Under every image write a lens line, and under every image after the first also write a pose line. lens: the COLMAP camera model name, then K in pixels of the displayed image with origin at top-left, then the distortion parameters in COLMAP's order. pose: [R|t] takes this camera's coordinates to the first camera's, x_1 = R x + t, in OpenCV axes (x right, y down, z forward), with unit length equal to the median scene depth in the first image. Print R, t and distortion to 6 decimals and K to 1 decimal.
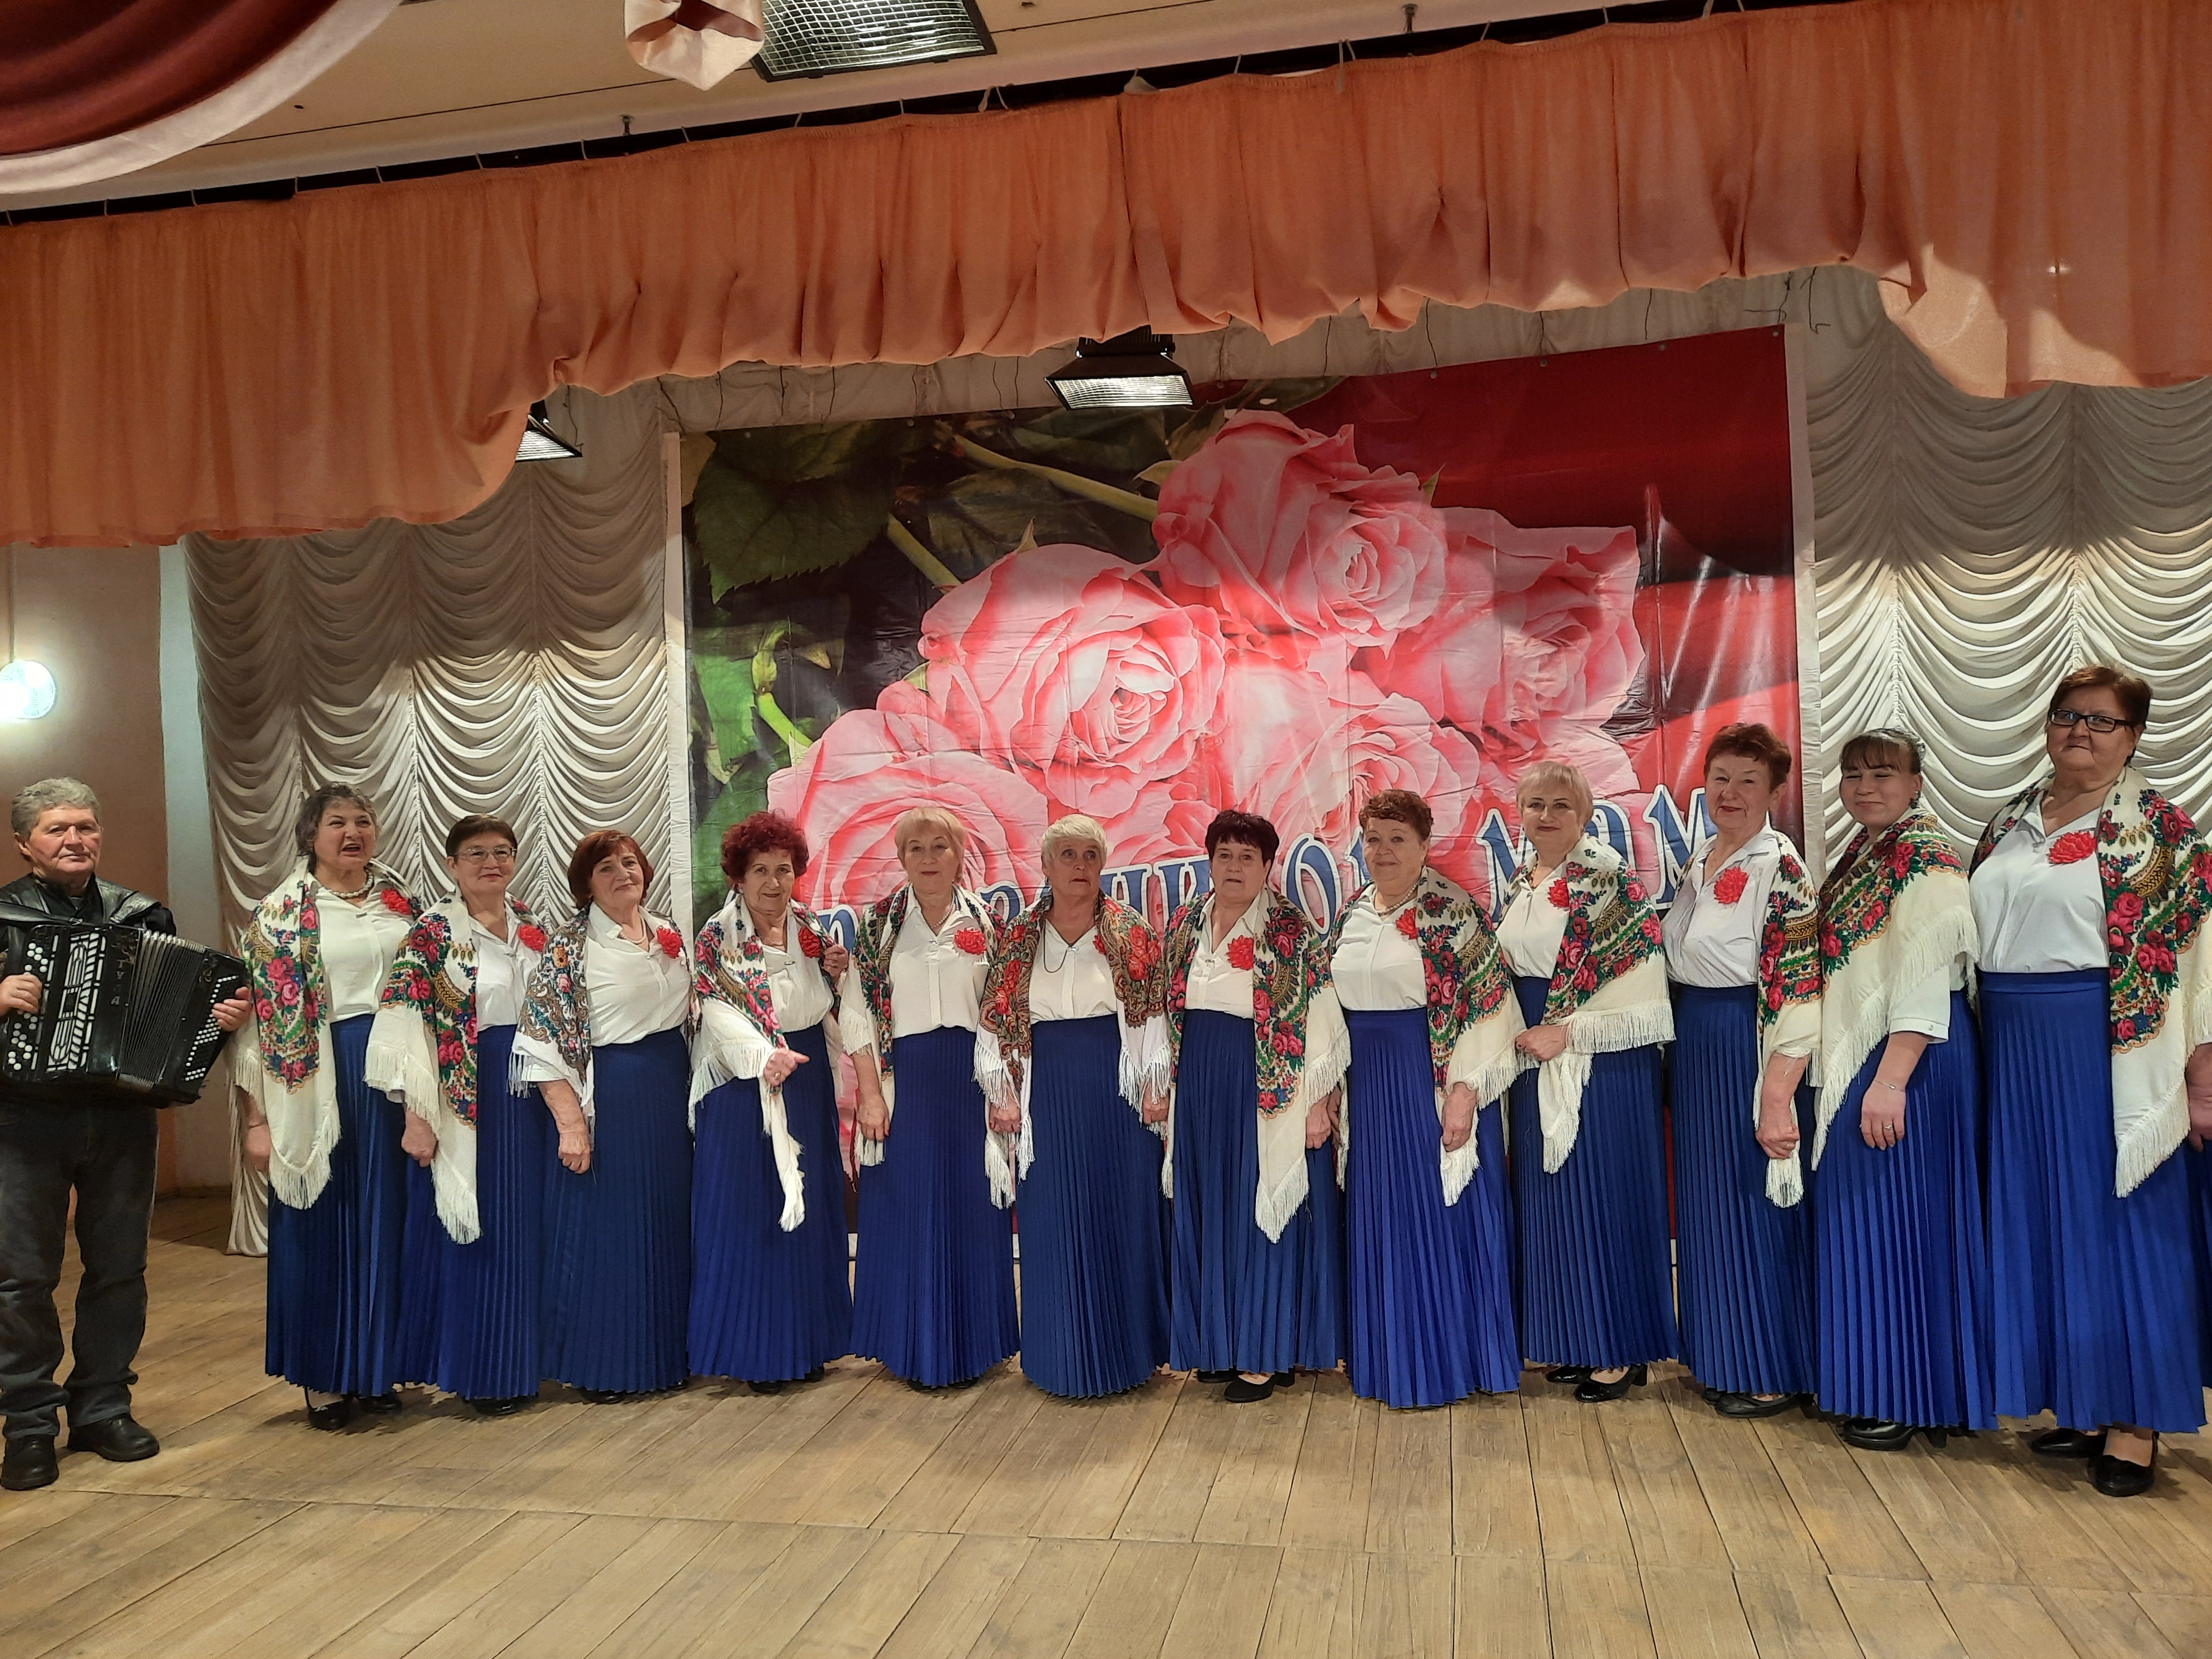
lens RADIAL K [[1602.0, 0, 1121.9], [0, 1602.0, 843.0], [0, 0, 1]] dist [0.062750, -0.105765]
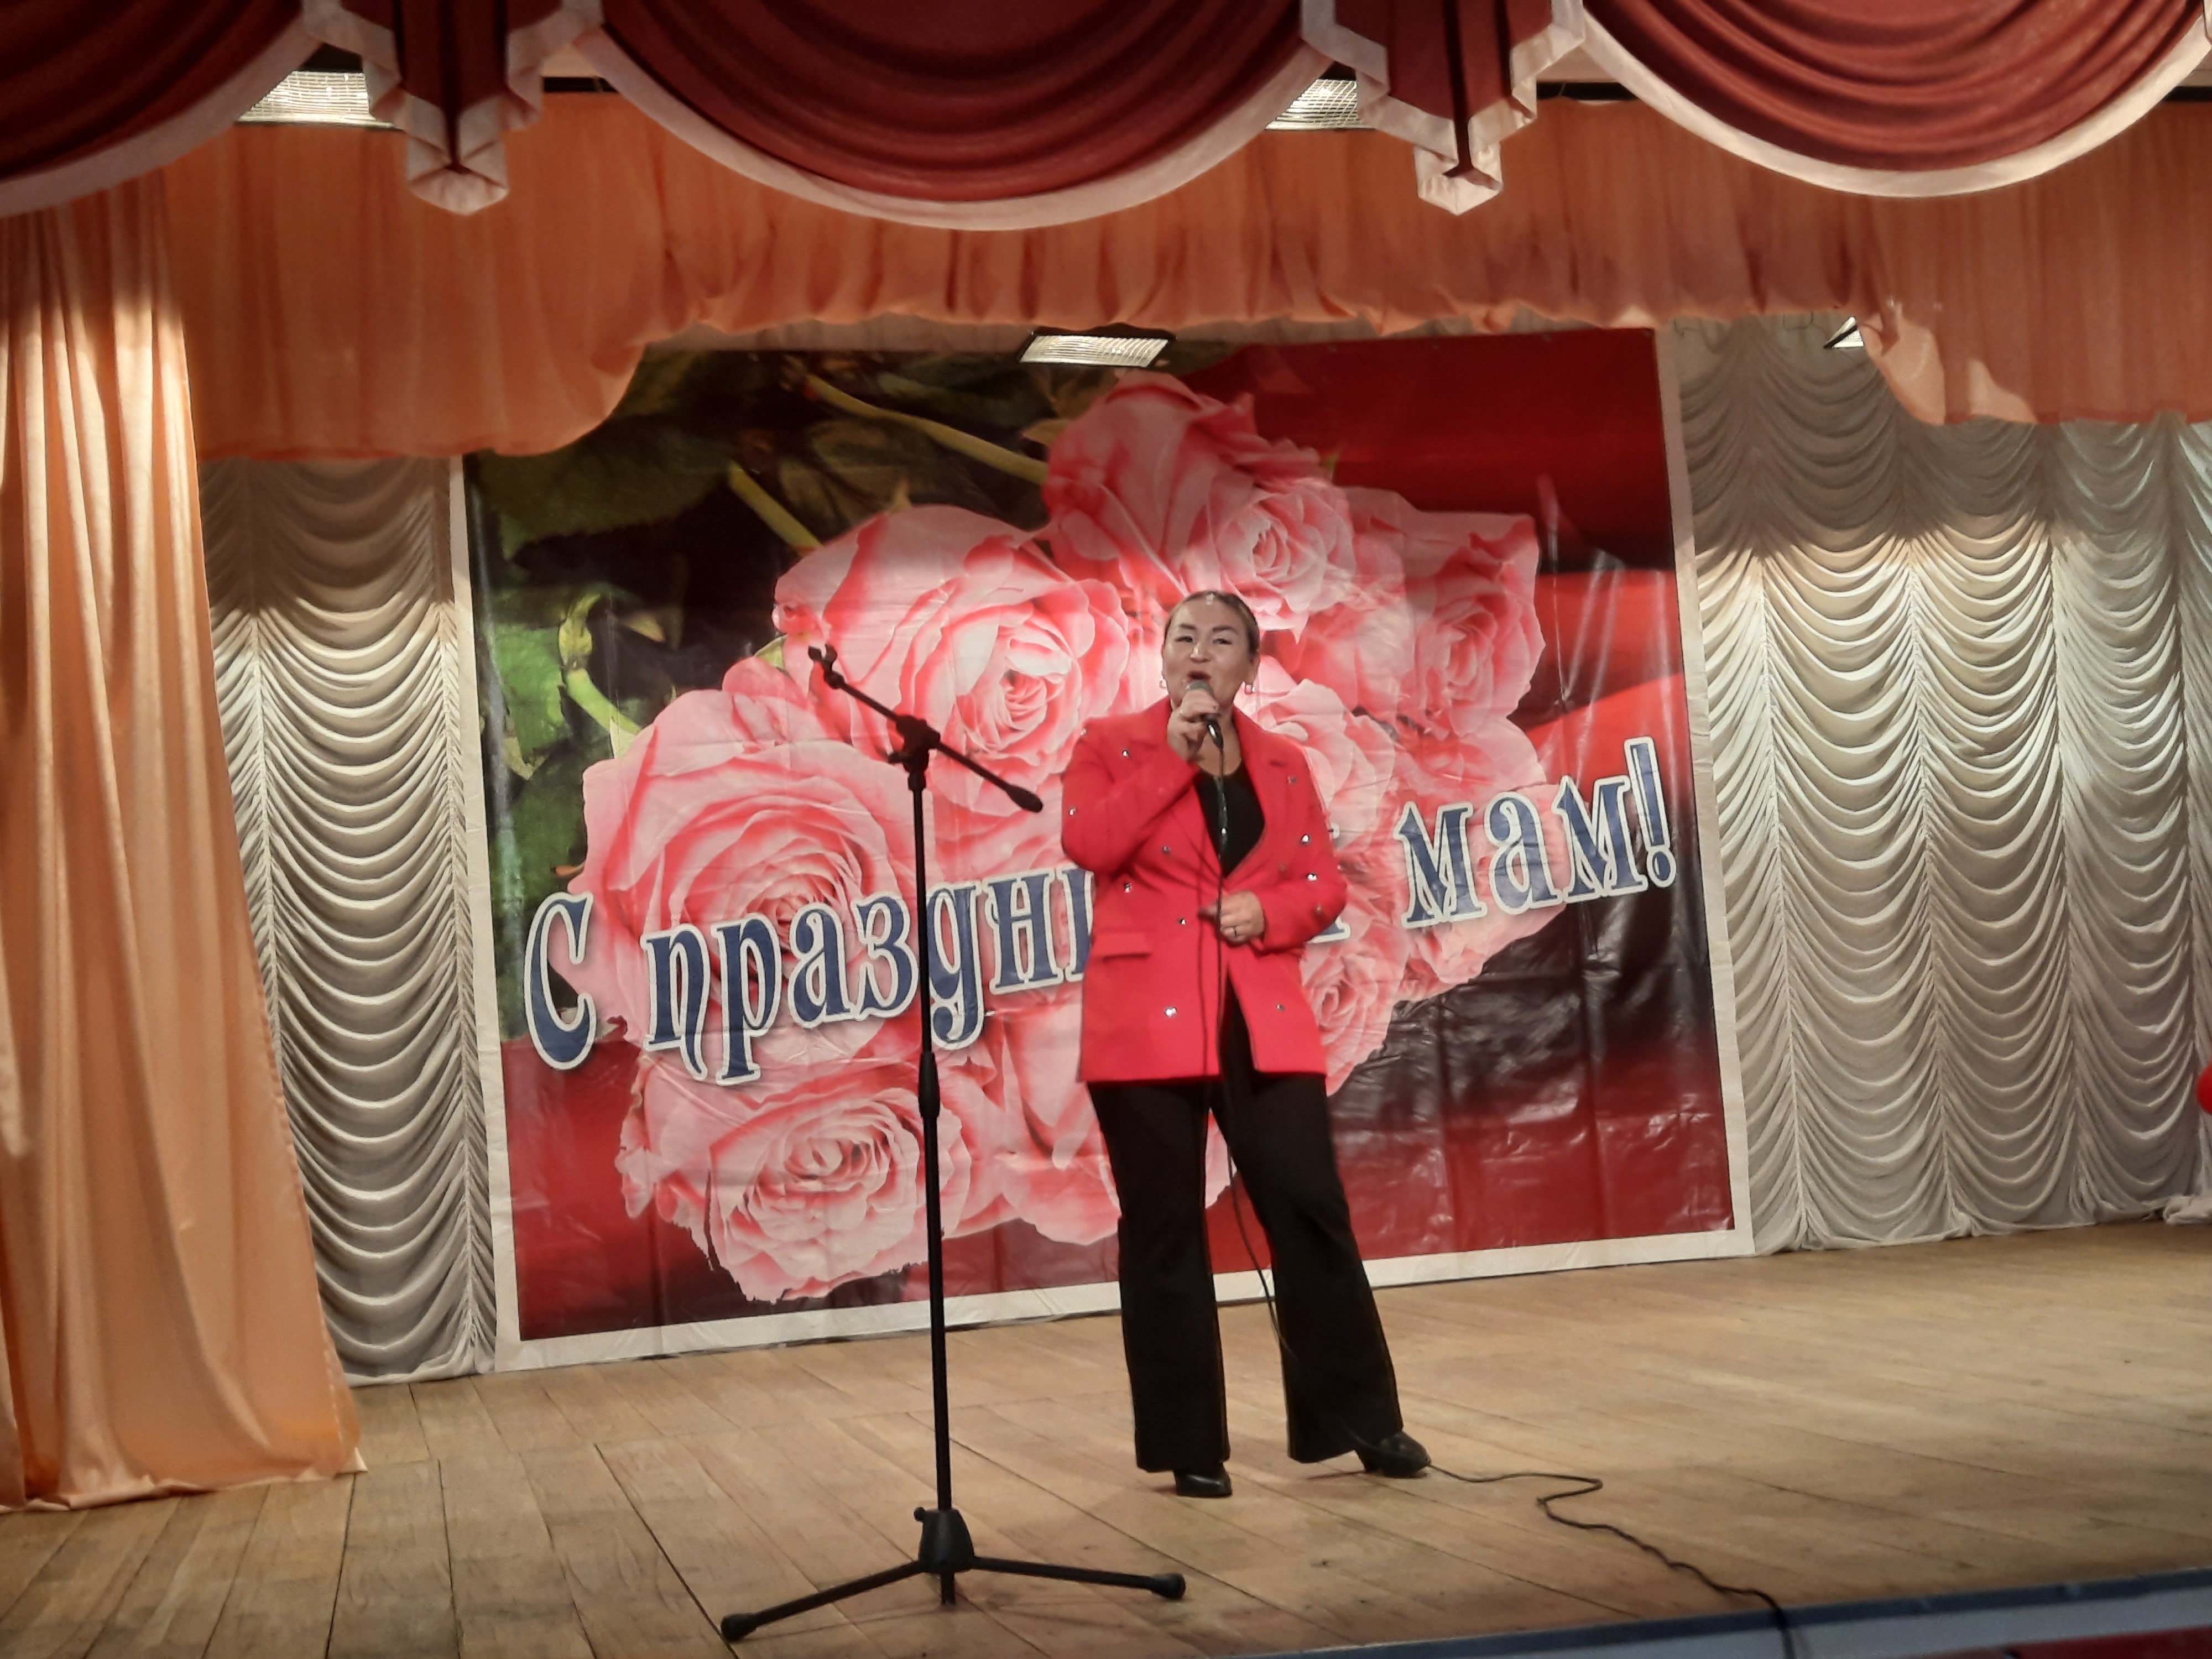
lens RADIAL K [[3264.4, 0, 1106.0], [0, 3264.4, 829.5], [0, 0, 1]] dist [0.122063, -0.239397]
pose [[0.907449, 0.003082, 0.420152, -0.719300], [0.036945, 0.995515, -0.087097, 0.151458], [-0.418535, 0.094559, 0.903265, -0.645151]]
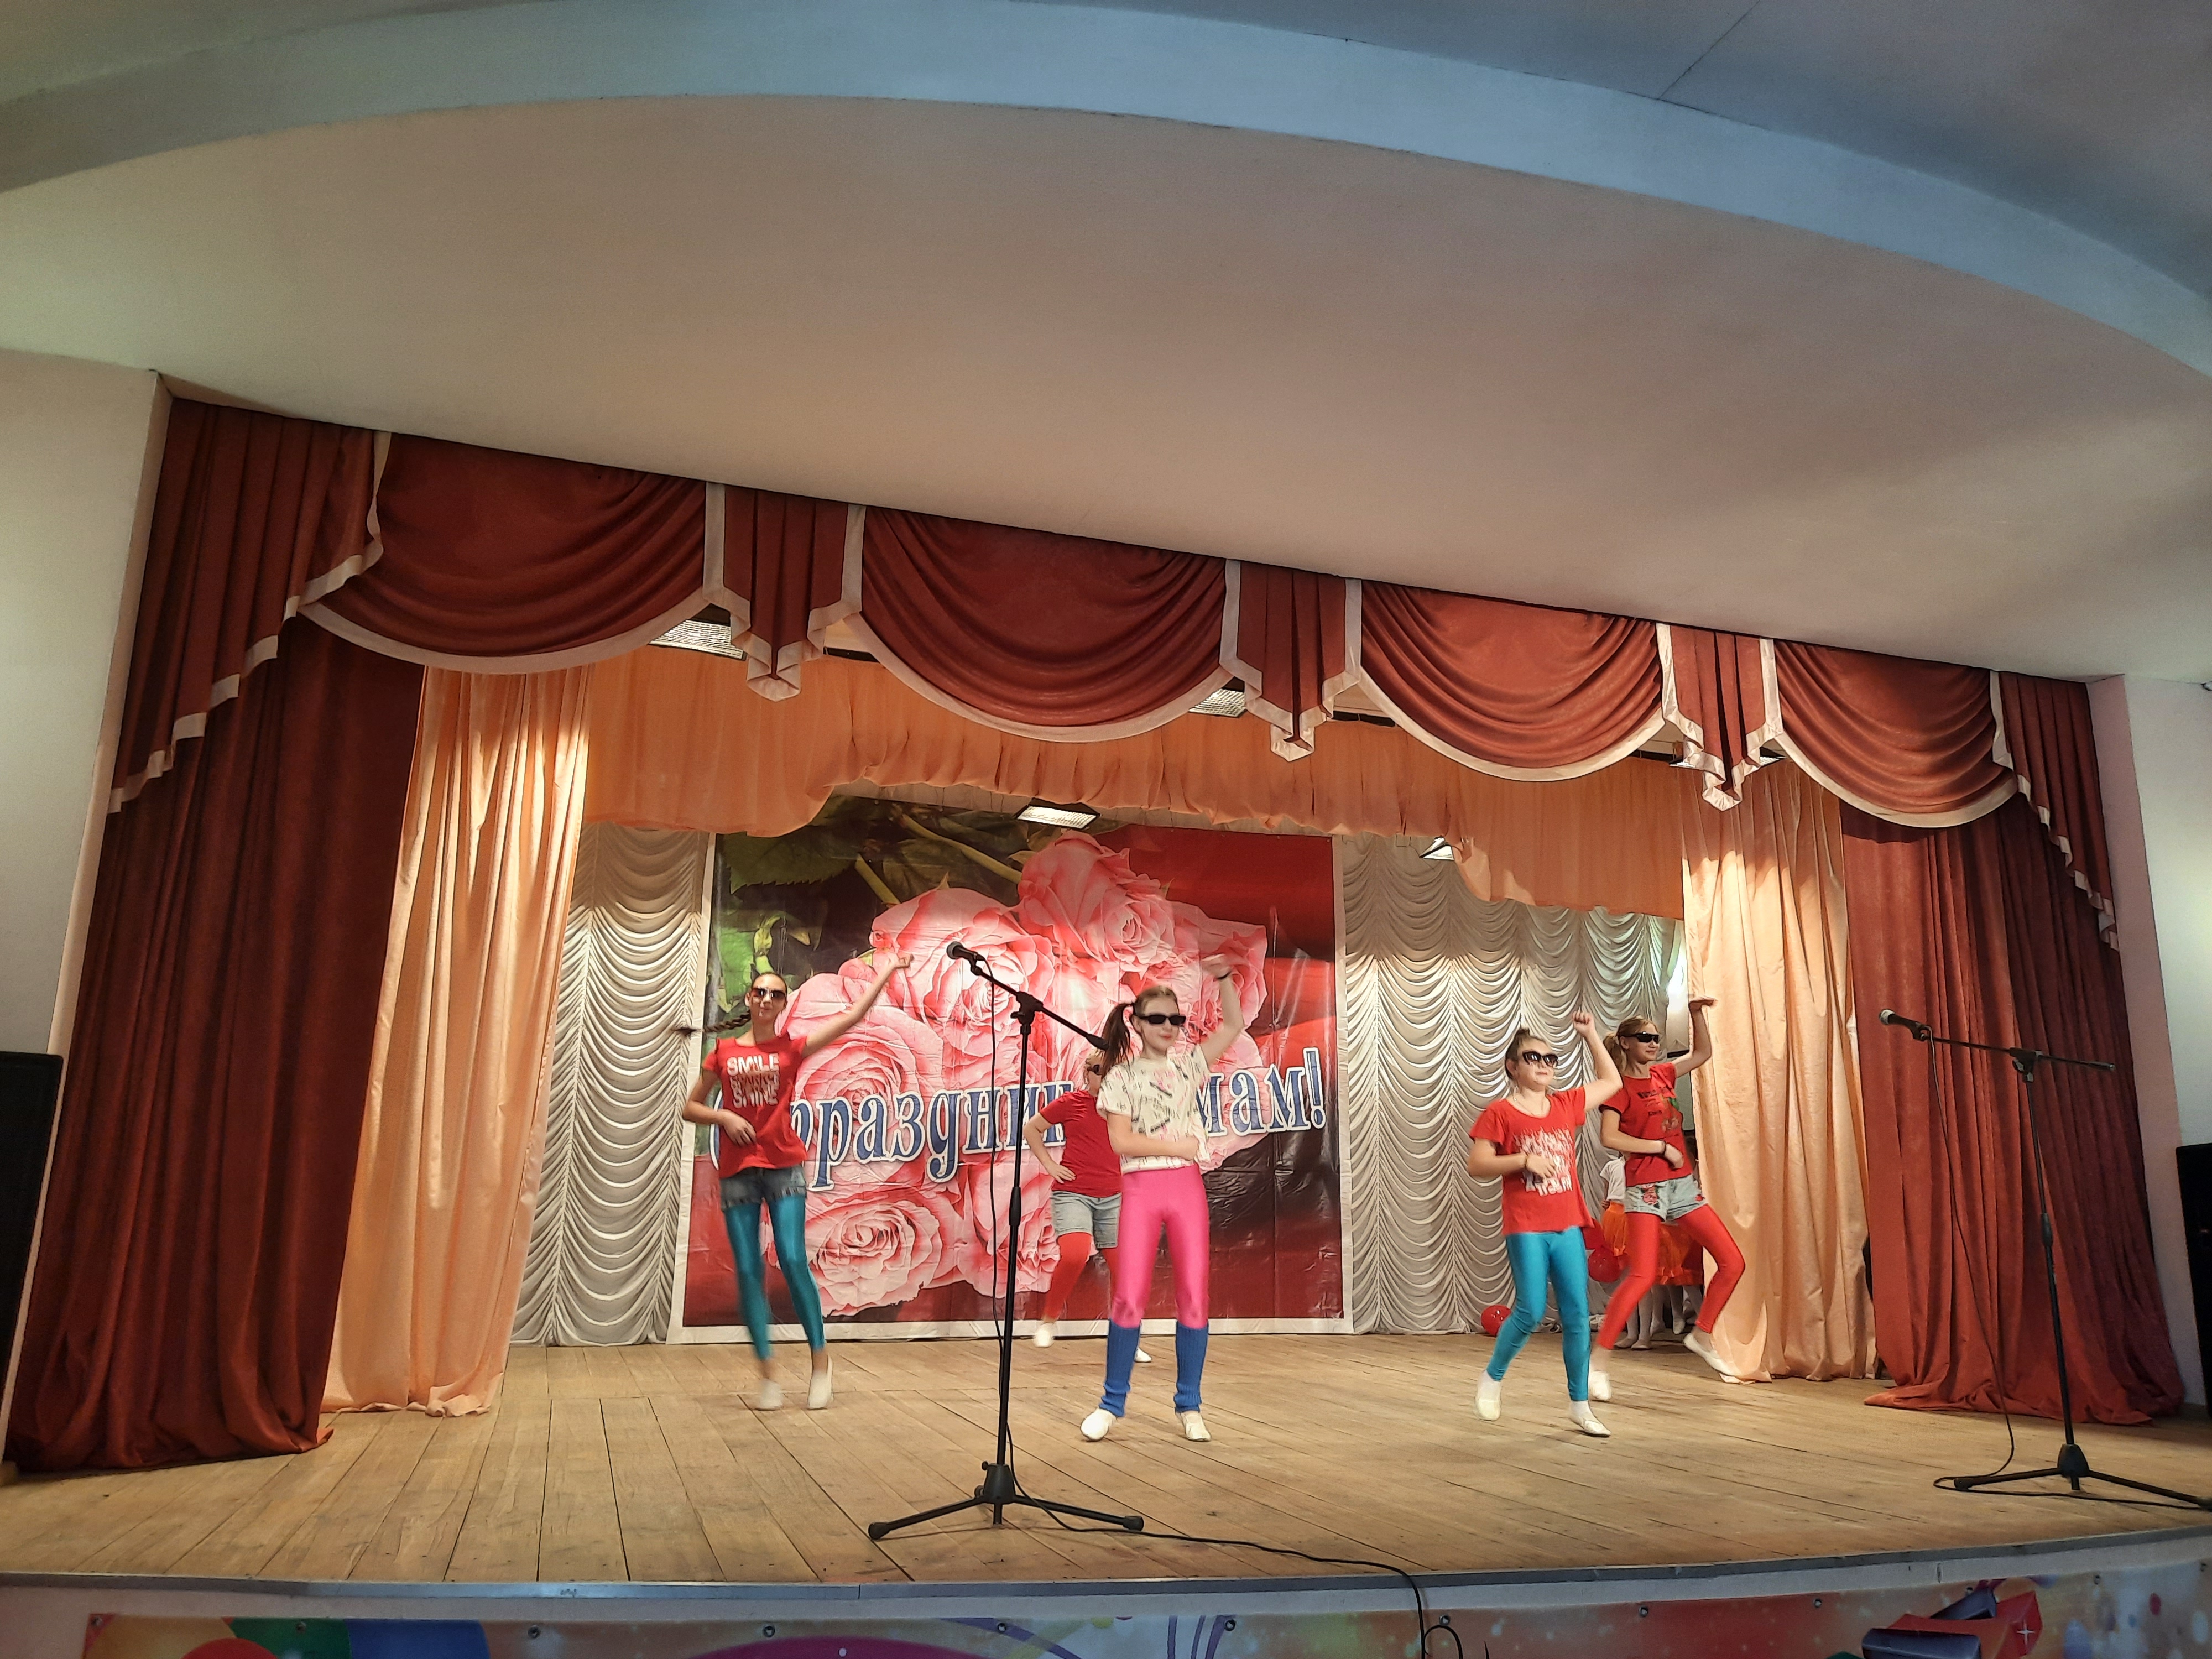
lens RADIAL K [[1633.4, 0, 1109.2], [0, 1633.4, 818.8], [0, 0, 1]] dist [0.061181, -0.060409]
pose [[0.860541, 0.164220, 0.482184, -0.752171], [-0.048920, 0.968875, -0.242669, 0.150275], [-0.507027, 0.185238, 0.841790, -0.526447]]
